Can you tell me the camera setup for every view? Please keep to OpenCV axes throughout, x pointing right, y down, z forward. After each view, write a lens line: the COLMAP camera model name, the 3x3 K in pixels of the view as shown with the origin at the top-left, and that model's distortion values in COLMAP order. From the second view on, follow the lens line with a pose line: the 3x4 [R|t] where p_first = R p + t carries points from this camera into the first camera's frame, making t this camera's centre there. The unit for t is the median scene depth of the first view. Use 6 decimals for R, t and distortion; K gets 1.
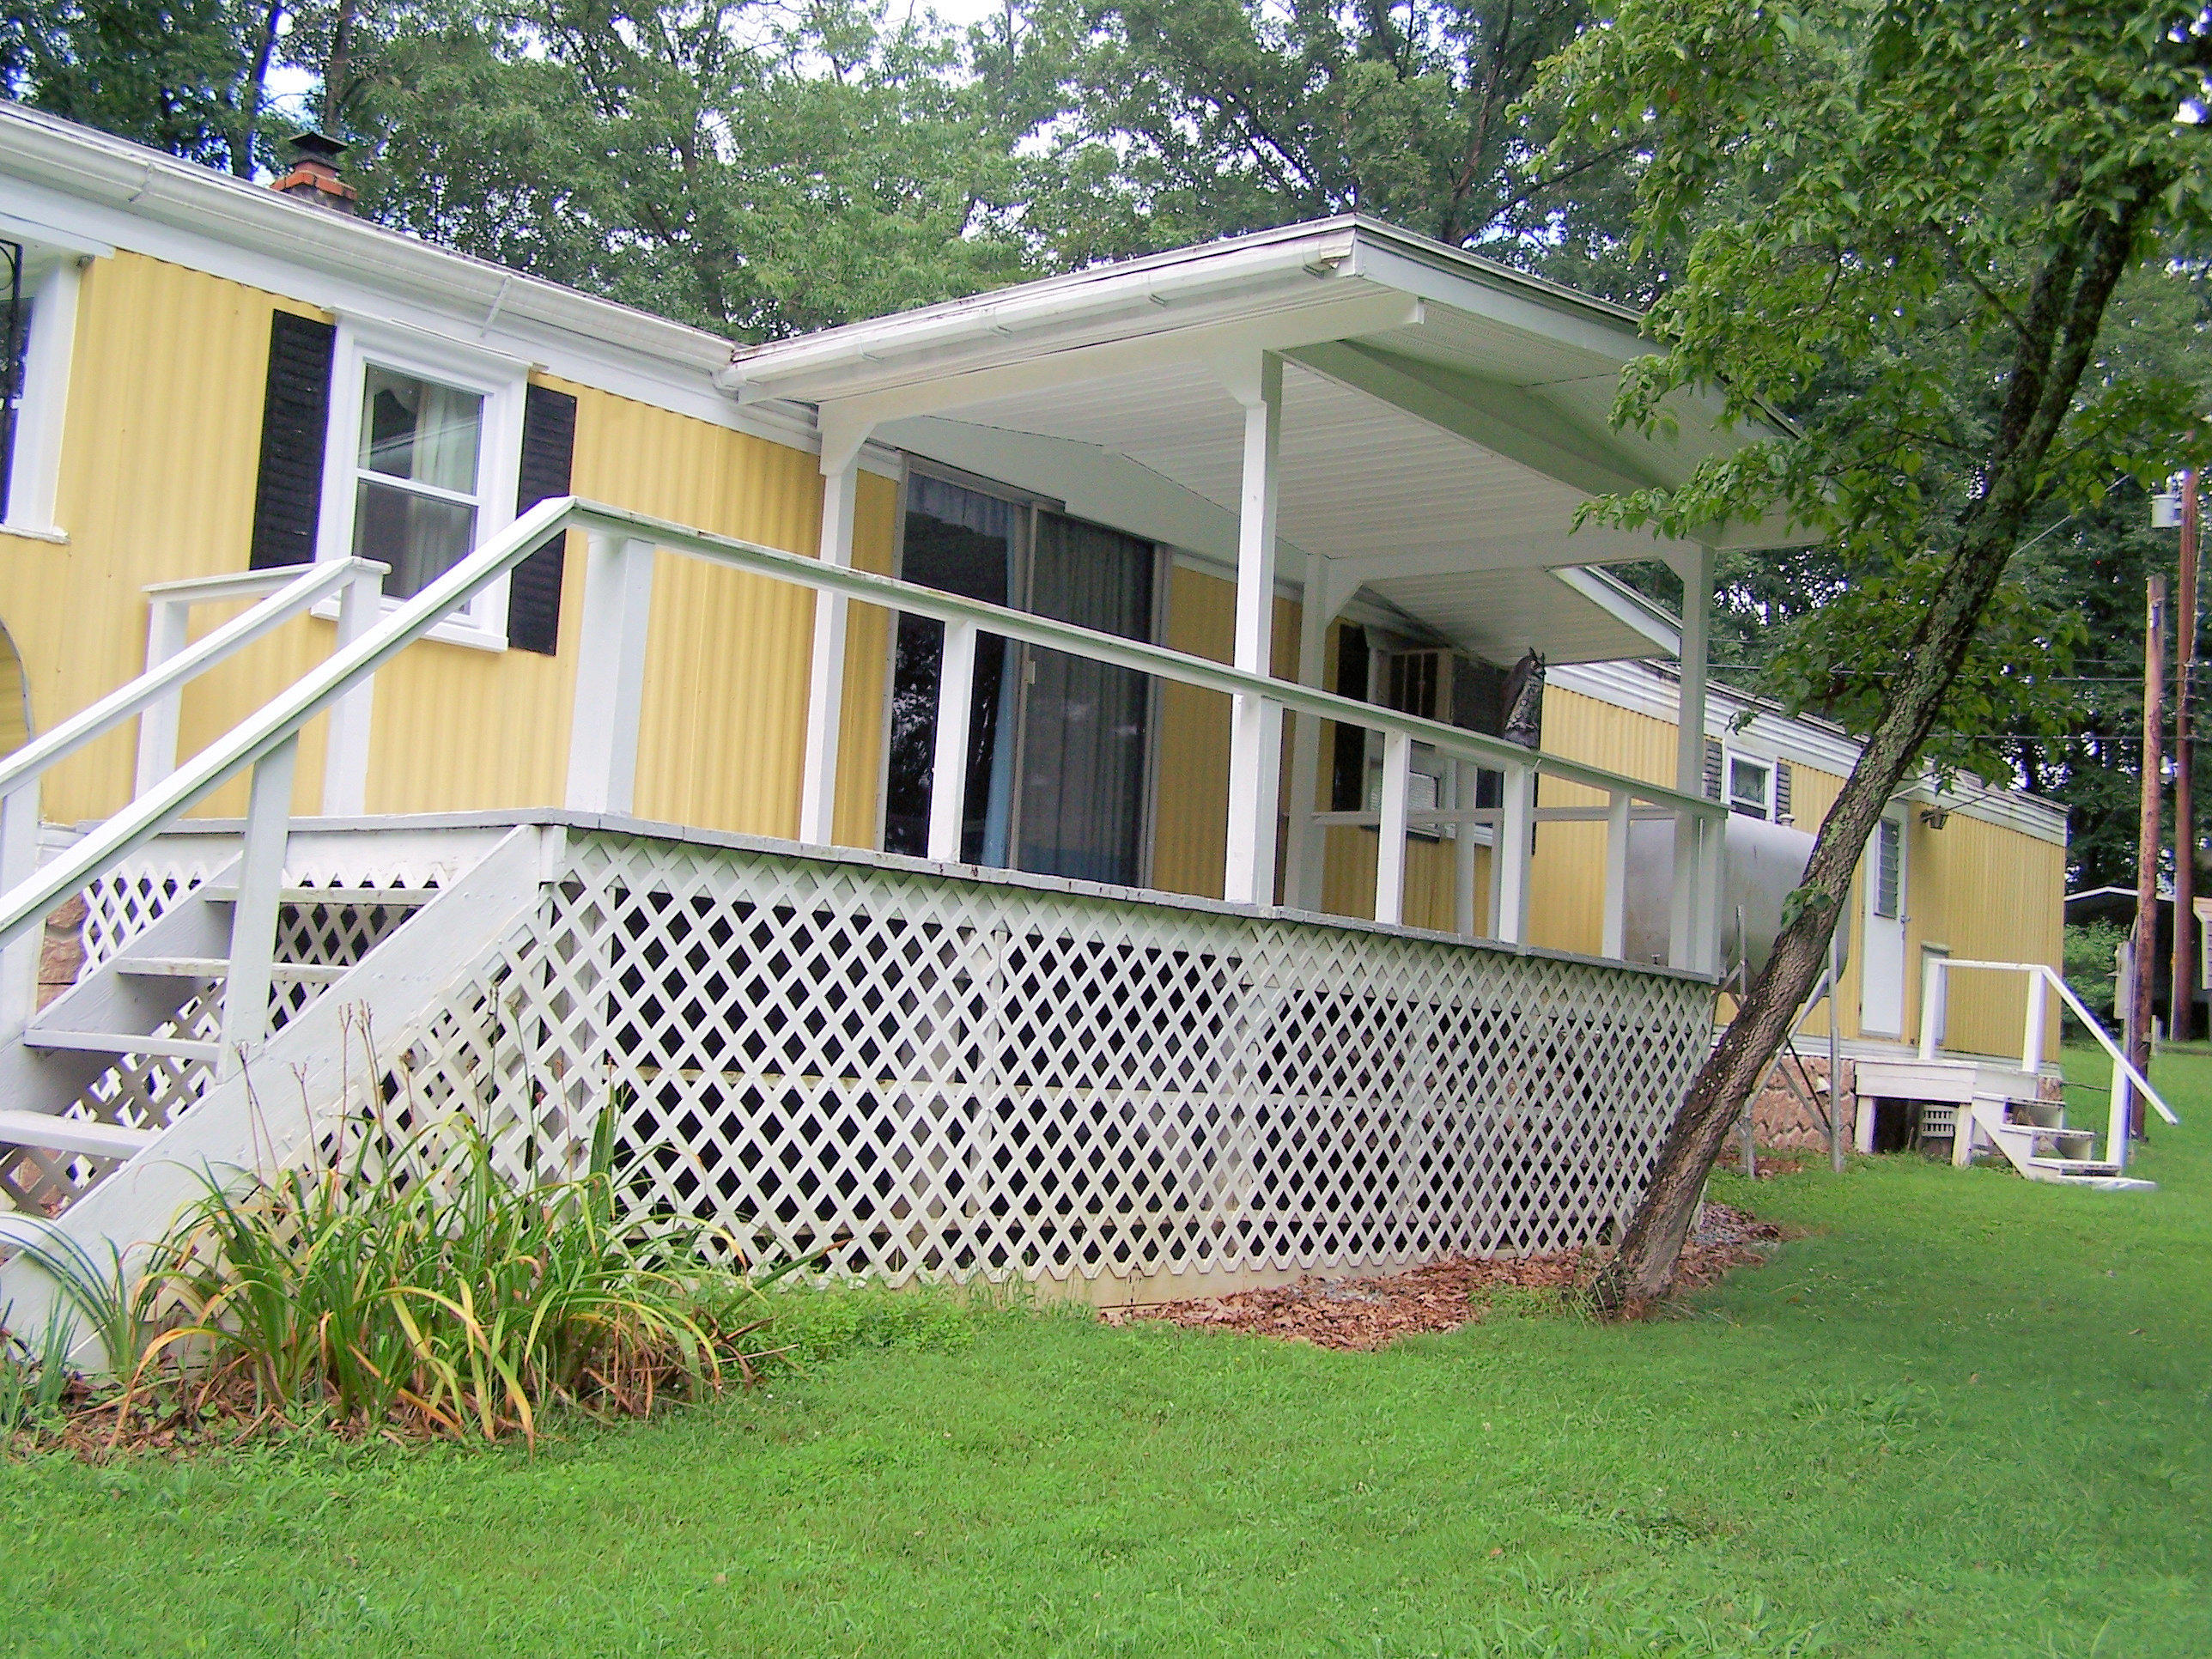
lens RADIAL K [[2432.9, 0, 1088.6], [0, 2432.9, 851.1], [0, 0, 1]] dist [-0.109766, 0.000000]
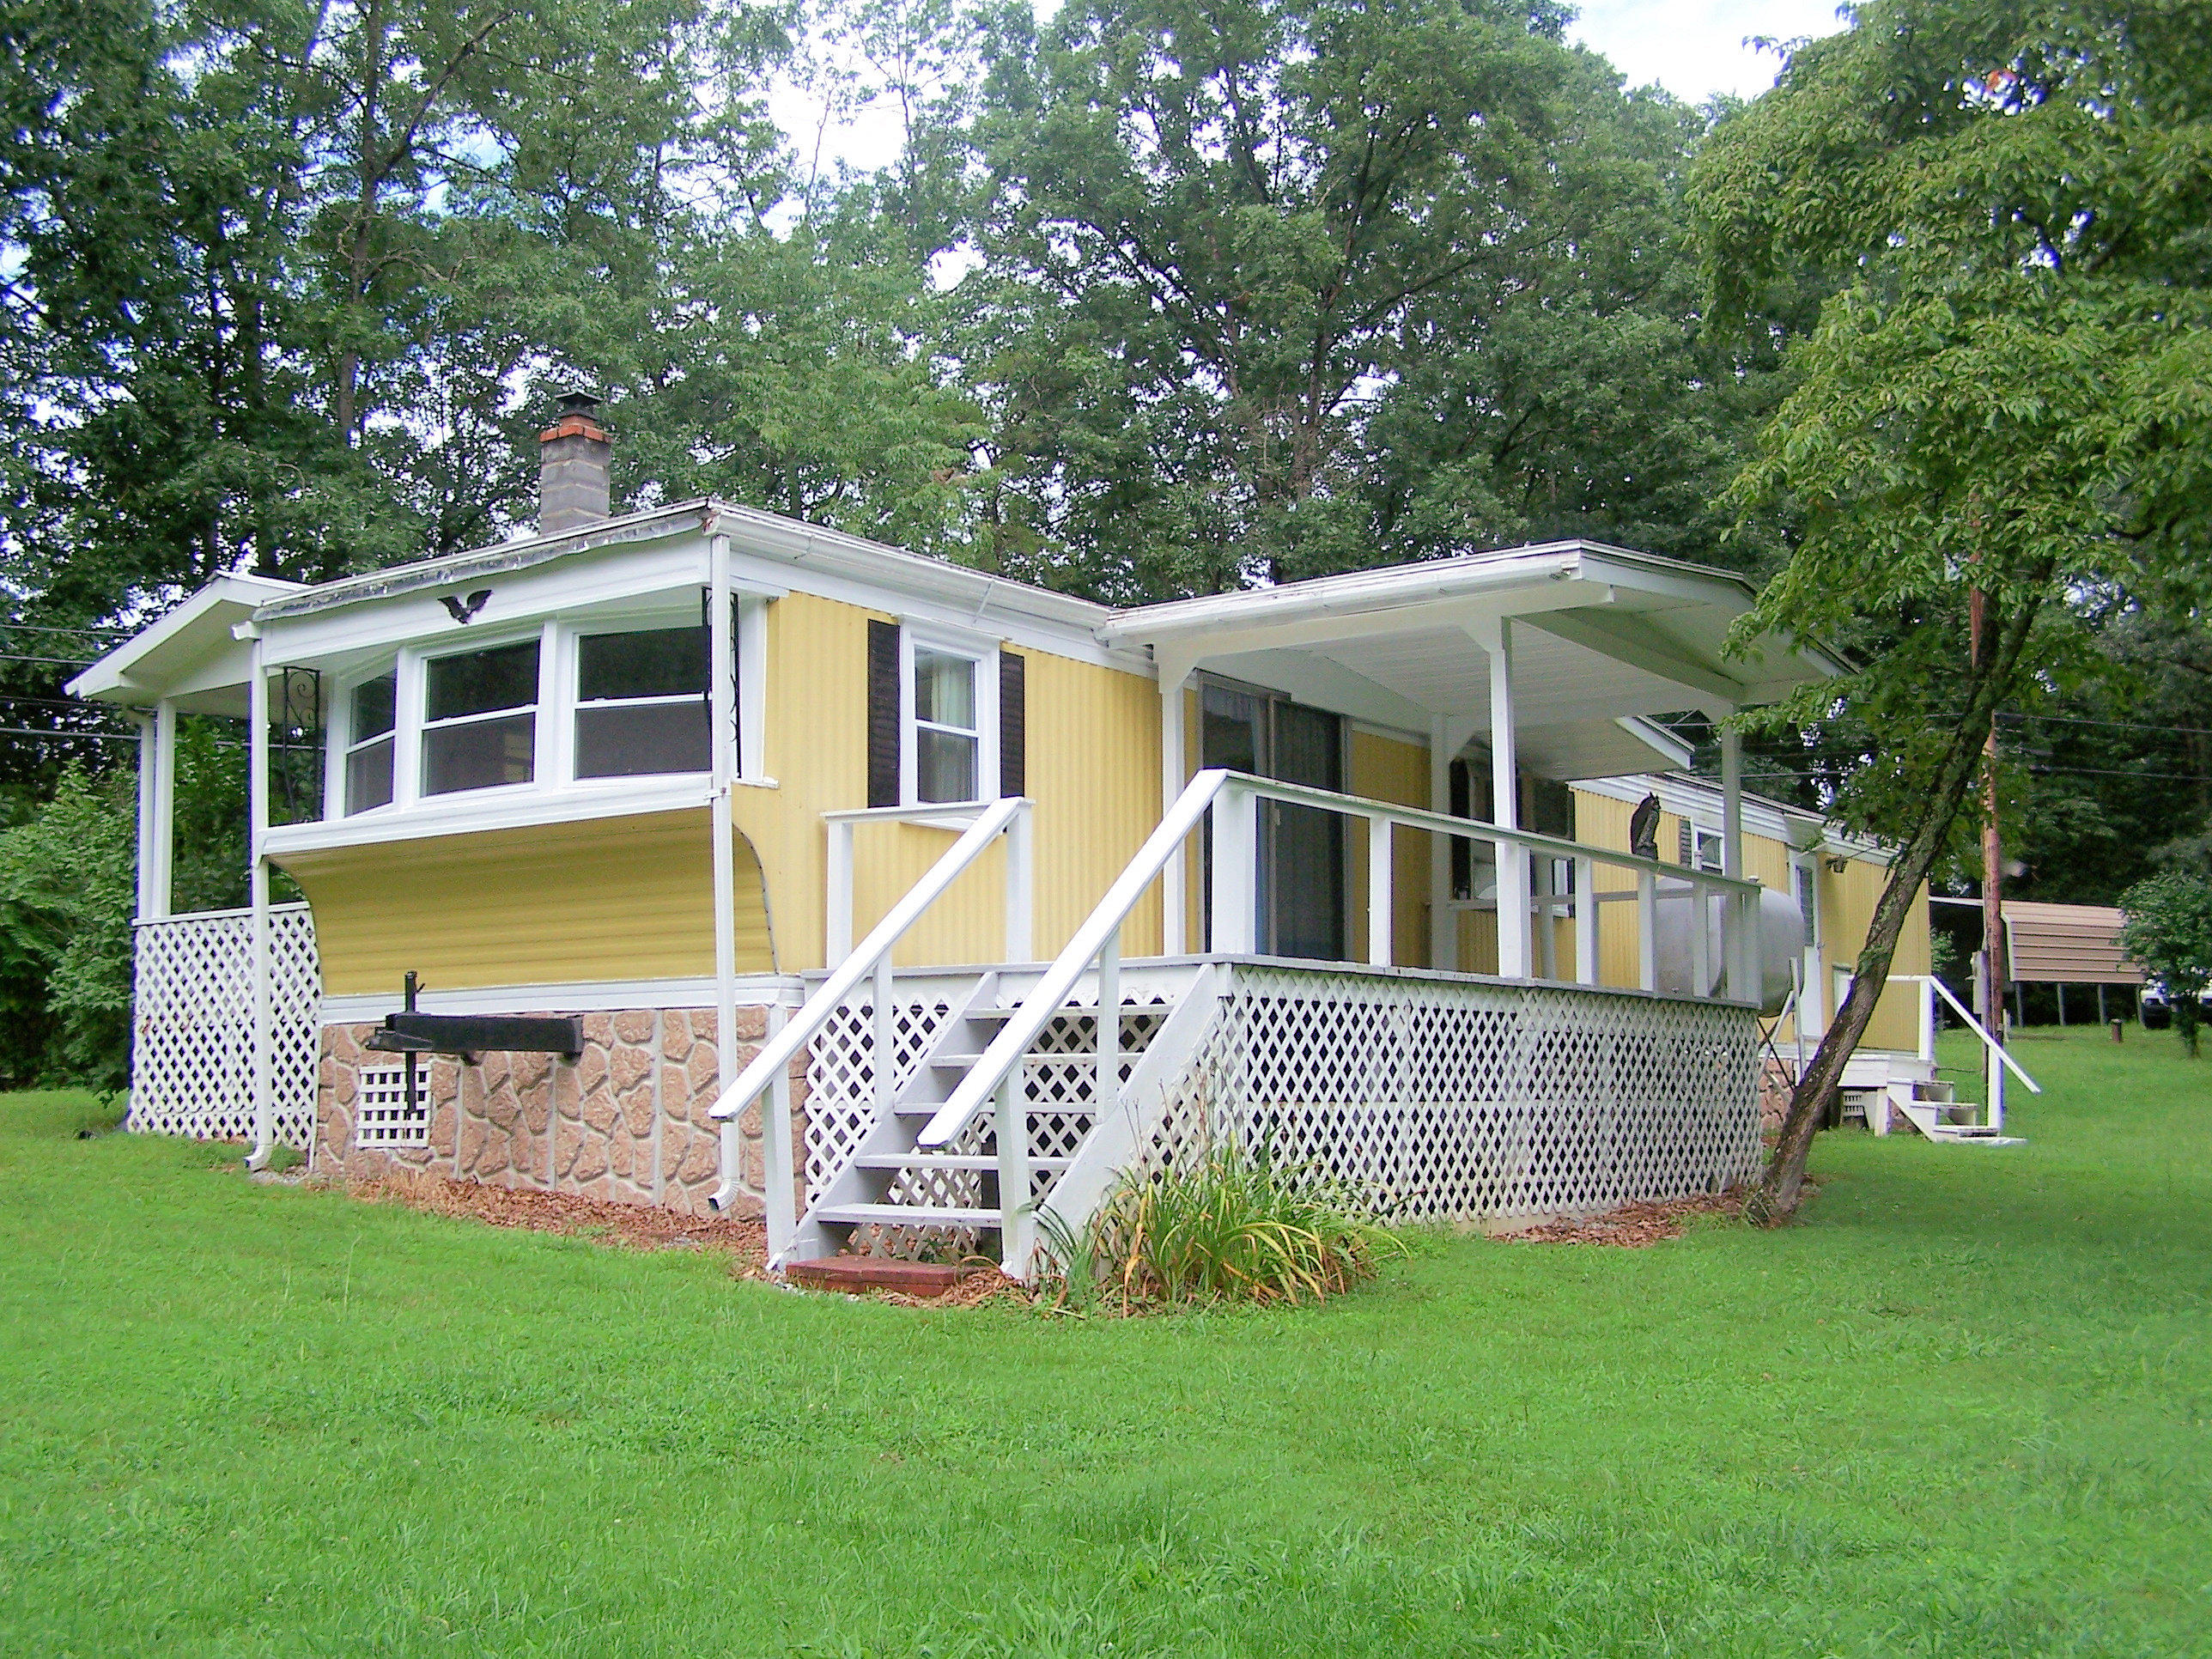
lens RADIAL K [[2432.9, 0, 1111.4], [0, 2432.9, 830.2], [0, 0, 1]] dist [-0.109766, 0.000000]
pose [[0.993918, -0.051910, 0.097116, -0.321151], [0.054518, 0.998215, -0.024401, -0.046167], [-0.095676, 0.029547, 0.994974, -0.490982]]
